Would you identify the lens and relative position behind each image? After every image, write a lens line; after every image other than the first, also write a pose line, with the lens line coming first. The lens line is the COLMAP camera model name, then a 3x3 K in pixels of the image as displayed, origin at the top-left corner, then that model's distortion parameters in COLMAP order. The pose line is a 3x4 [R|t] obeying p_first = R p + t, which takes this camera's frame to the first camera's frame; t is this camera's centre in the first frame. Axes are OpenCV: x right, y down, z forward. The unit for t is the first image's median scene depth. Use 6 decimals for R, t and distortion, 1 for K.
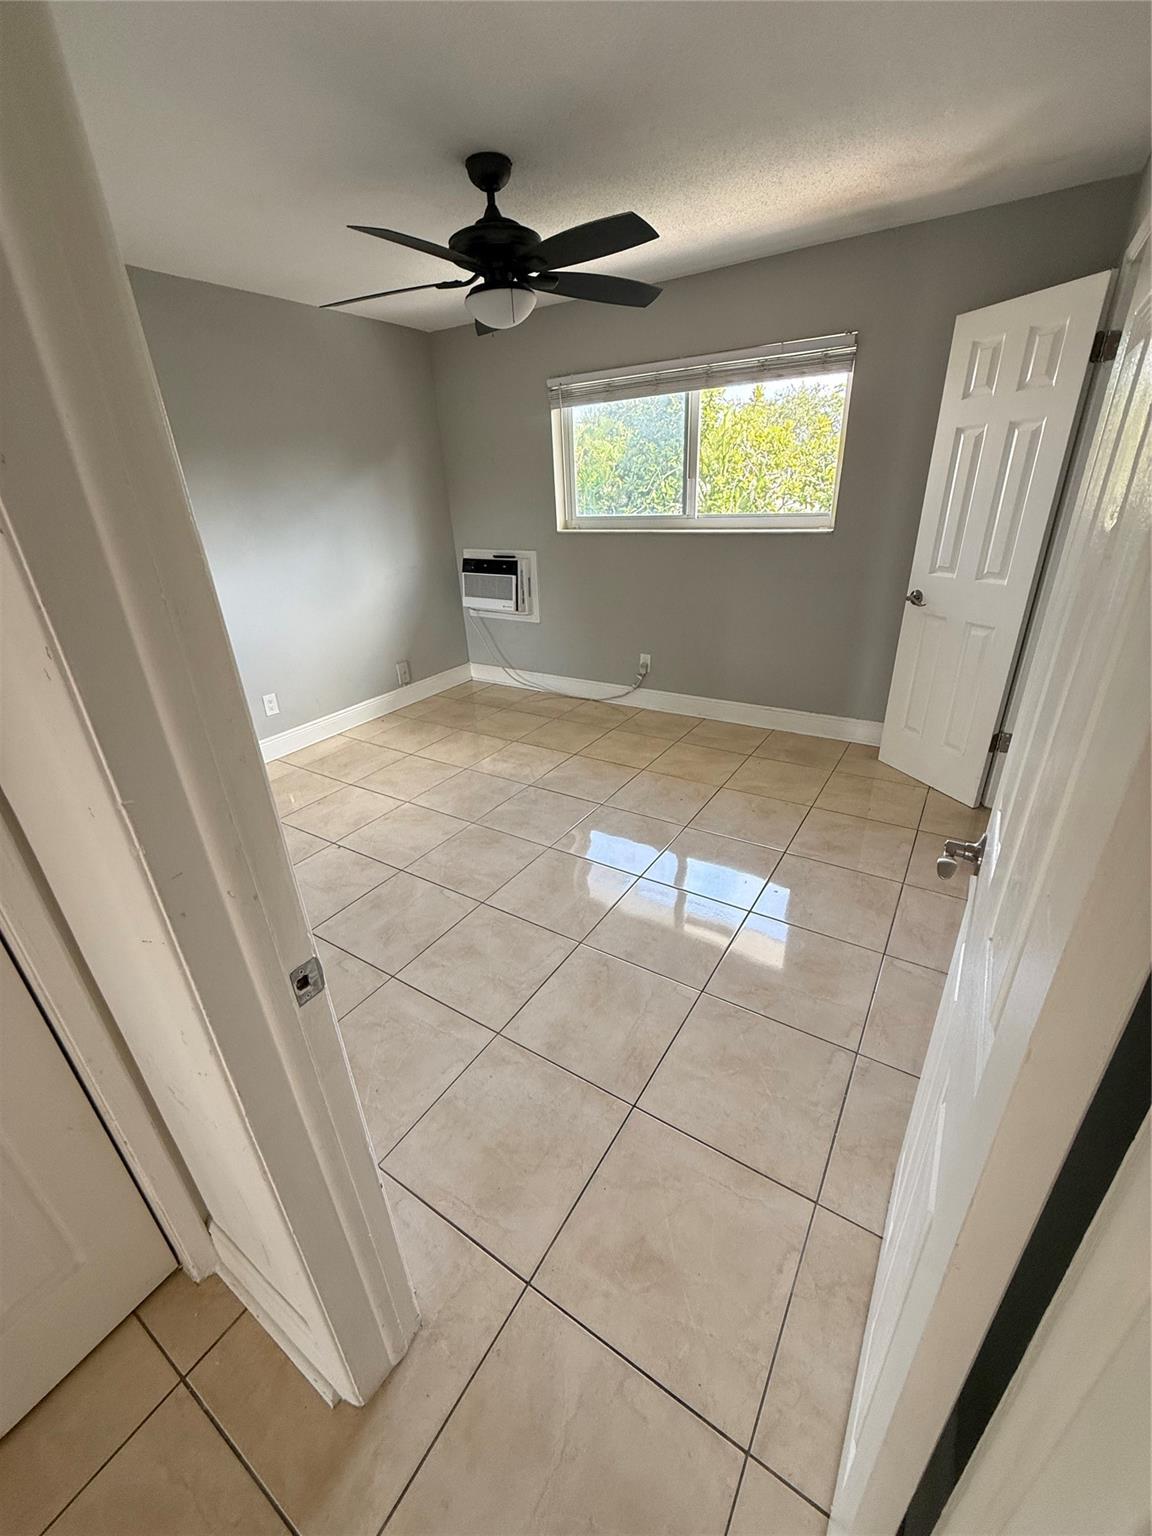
lens RADIAL K [[616.0, 0, 575.6], [0, 616.0, 762.7], [0, 0, 1]] dist [0.002601, -0.000012]
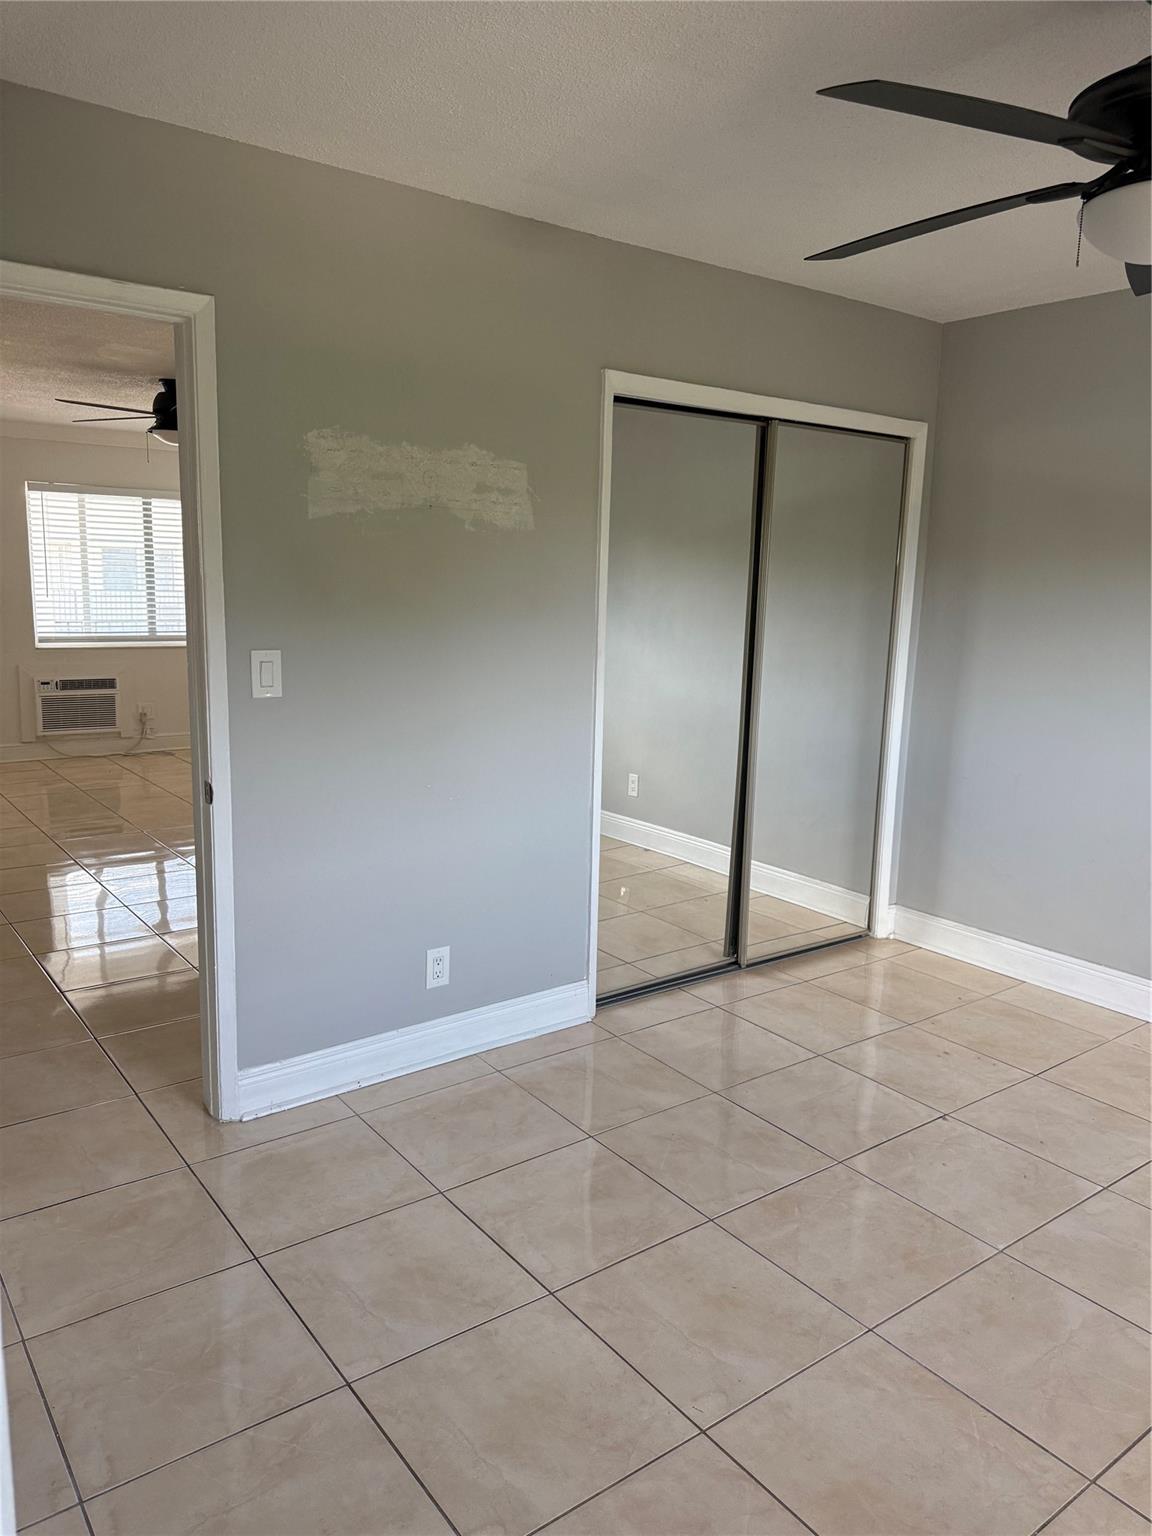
lens RADIAL K [[1086.3, 0, 574.1], [0, 1086.3, 773.9], [0, 0, 1]] dist [0.073460, -0.078343]
pose [[-0.348726, 0.200961, -0.915426, 0.484838], [-0.395470, 0.853976, 0.338124, -0.277940], [0.849702, 0.479937, -0.218330, 0.568186]]
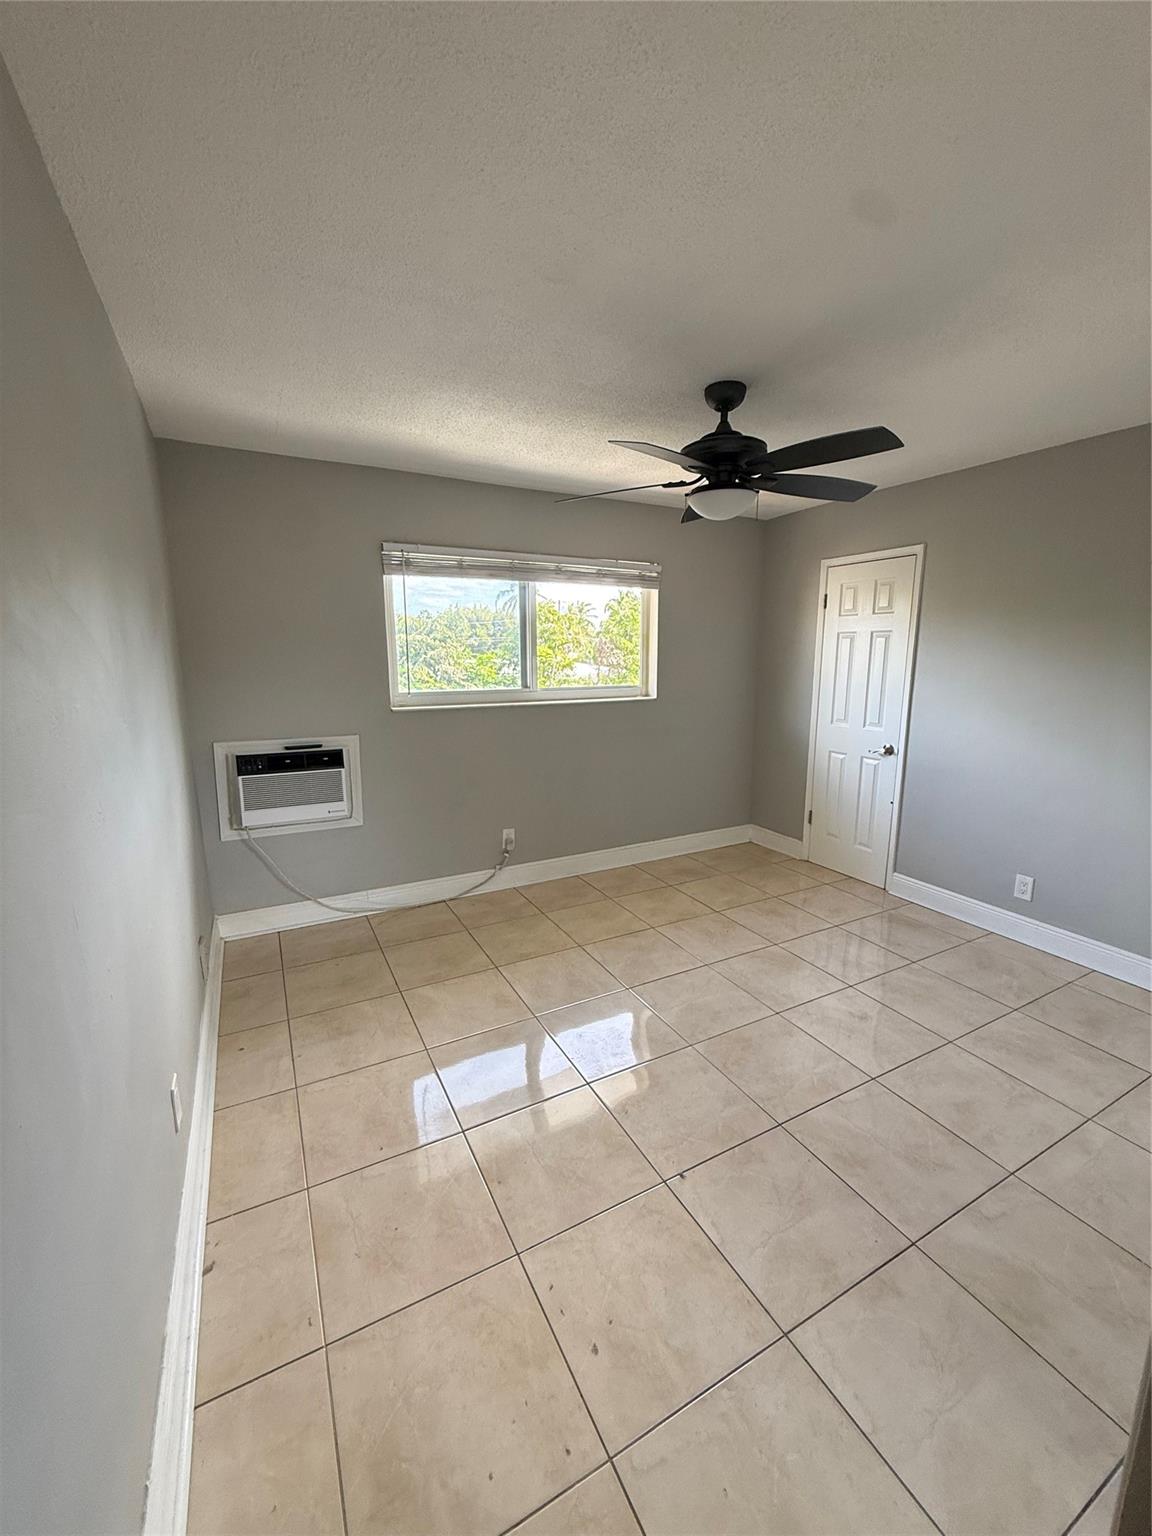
lens RADIAL K [[616.0, 0, 575.6], [0, 616.0, 762.7], [0, 0, 1]] dist [0.002601, -0.000012]
pose [[0.486812, -0.113488, 0.866103, -0.686762], [0.342934, 0.936747, -0.070009, -0.185641], [-0.803374, 0.331098, 0.494938, 0.465260]]
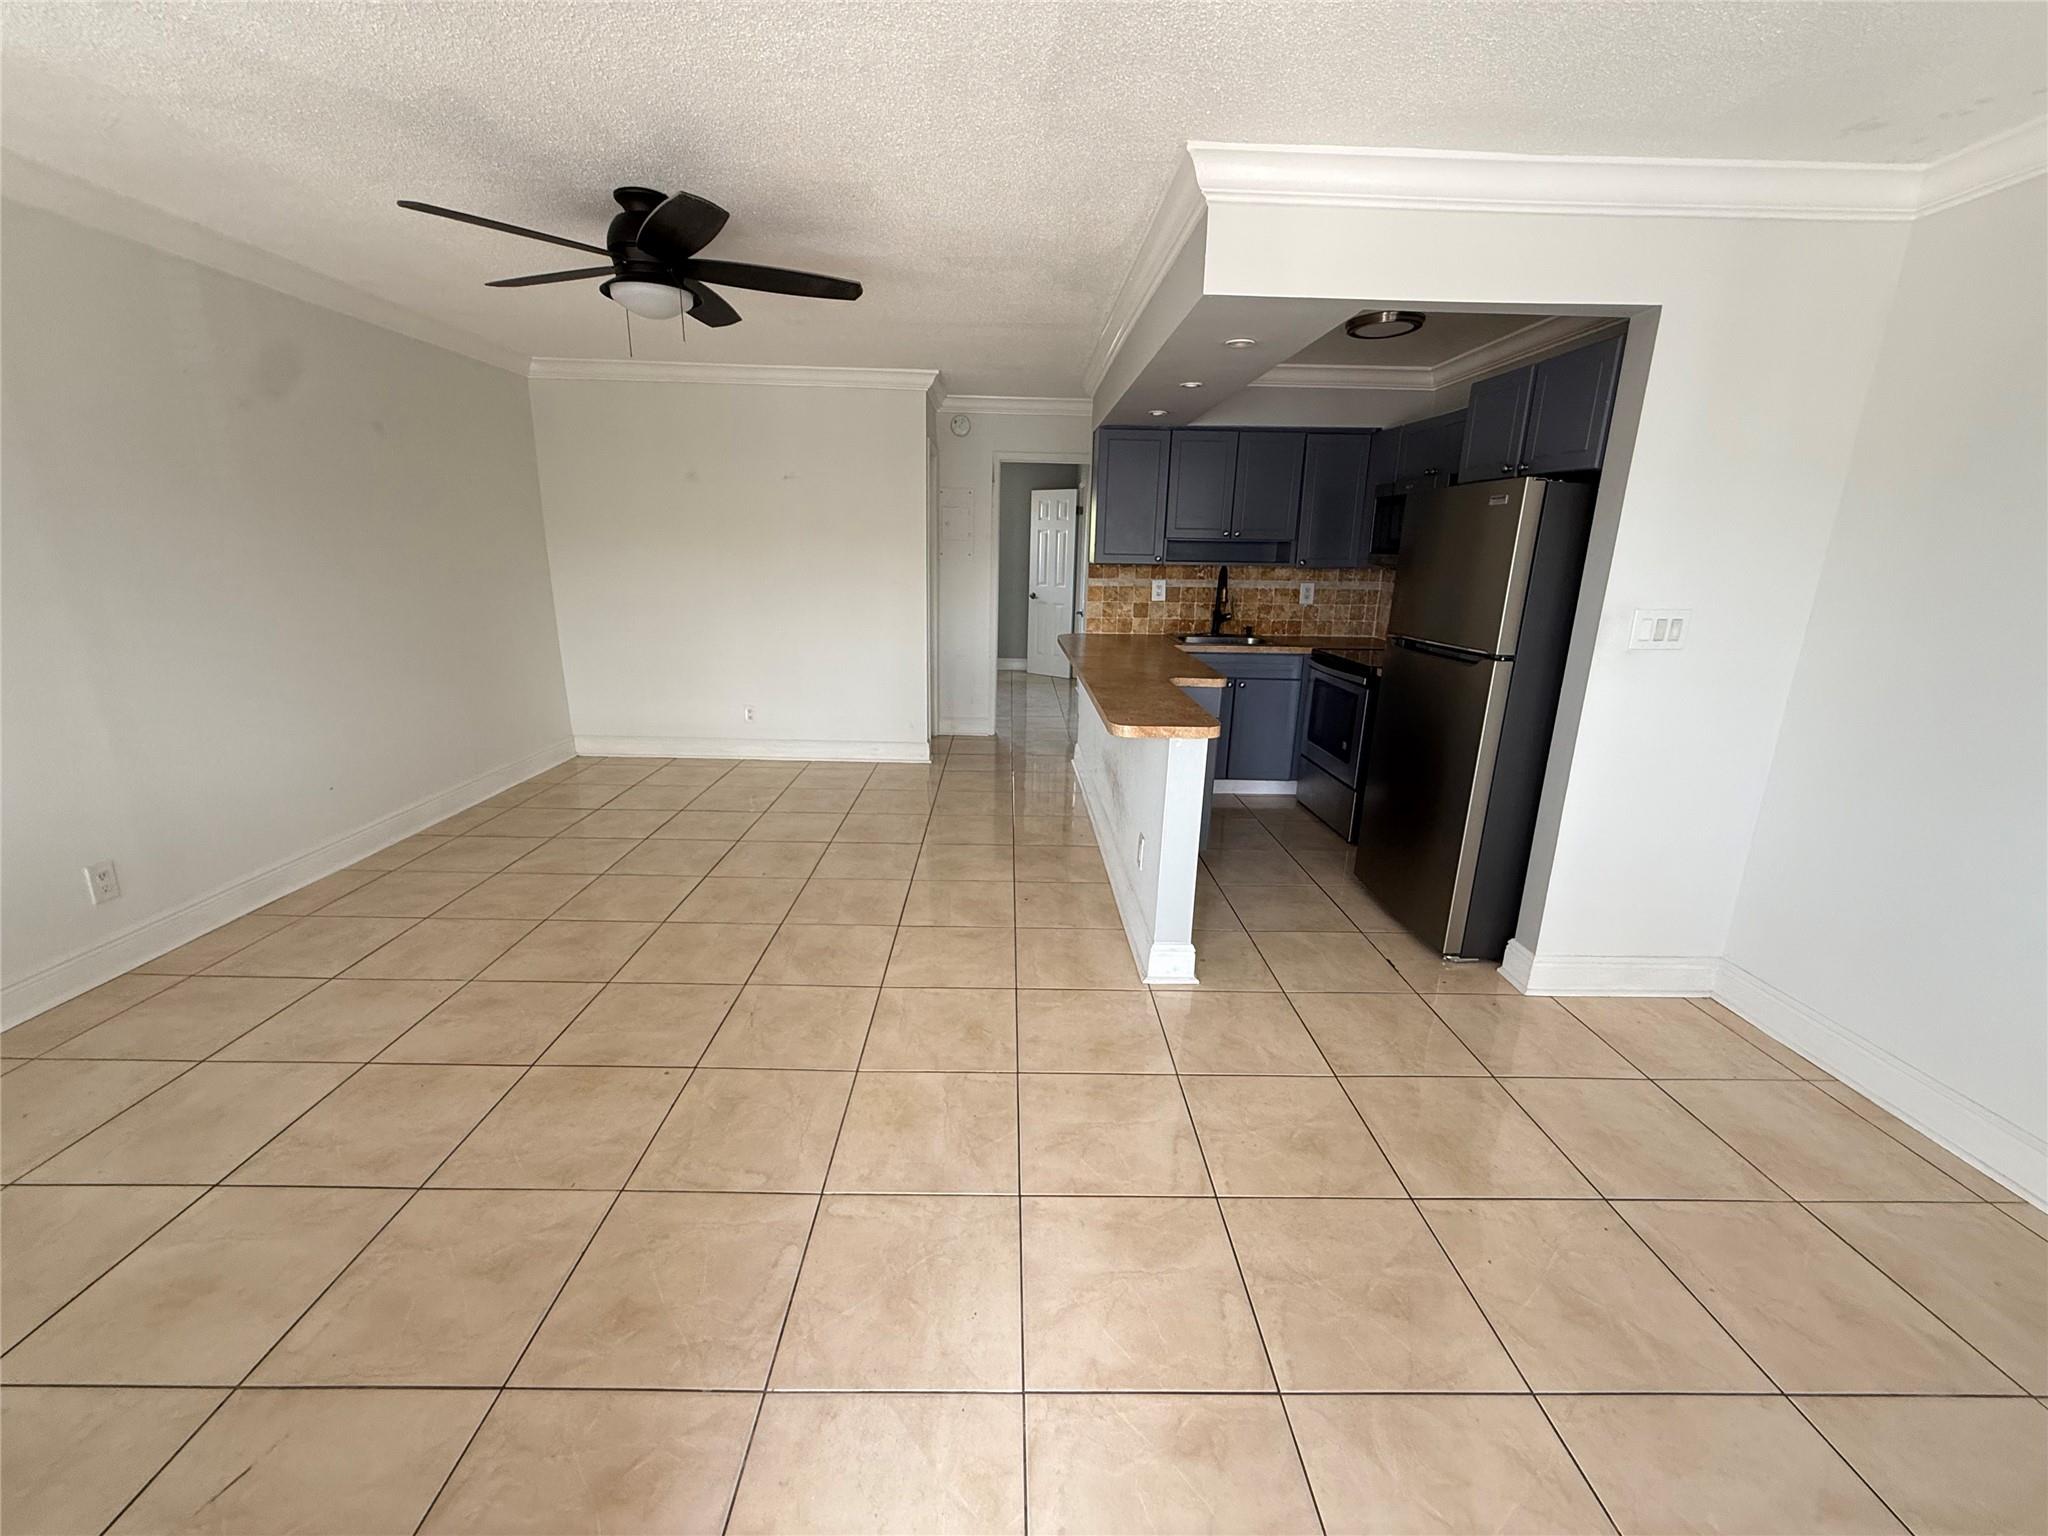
lens RADIAL K [[821.4, 0, 1018.2], [0, 821.4, 767.3], [0, 0, 1]] dist [0.002601, -0.000012]
pose [[0.830128, -0.086585, 0.550809, -0.985941], [0.178274, 0.977231, -0.115060, 0.557371], [-0.528305, 0.193710, 0.826662, -1.107800]]
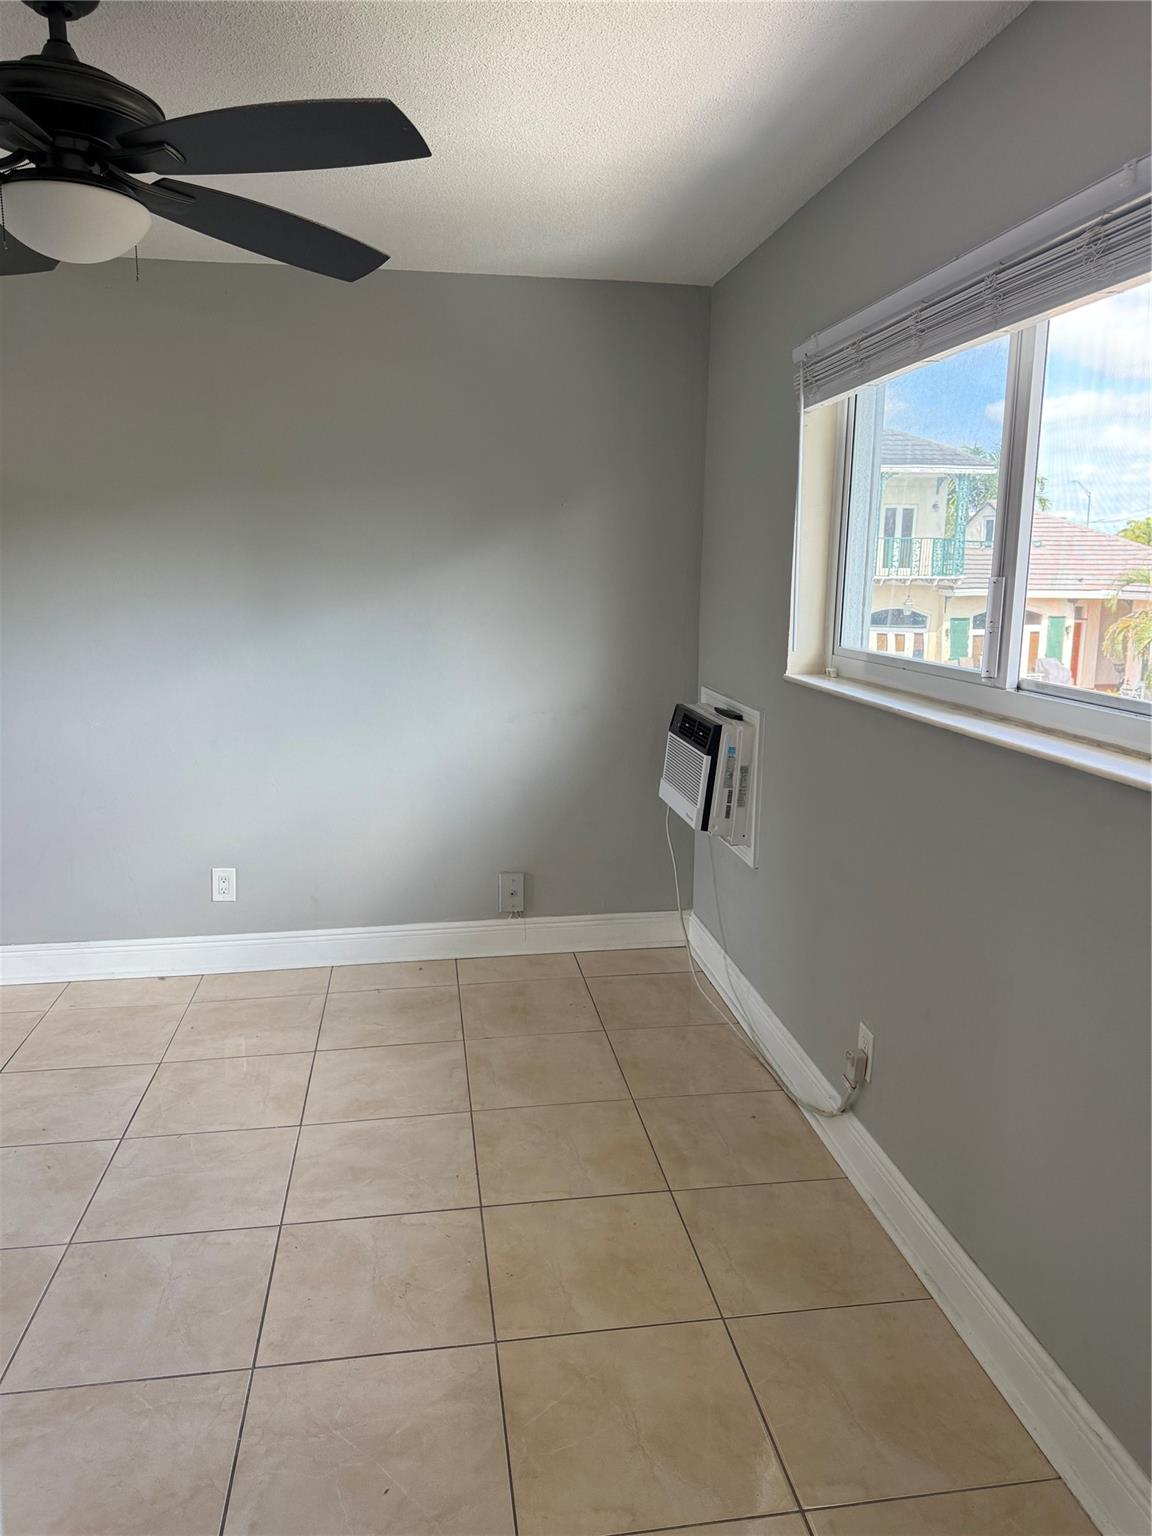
lens RADIAL K [[1086.3, 0, 574.1], [0, 1086.3, 773.9], [0, 0, 1]] dist [0.073460, -0.078343]
pose [[0.658102, 0.188238, -0.729019, 0.472269], [-0.339452, 0.938435, -0.064120, -0.234983], [0.672067, 0.289665, 0.681484, 0.455696]]
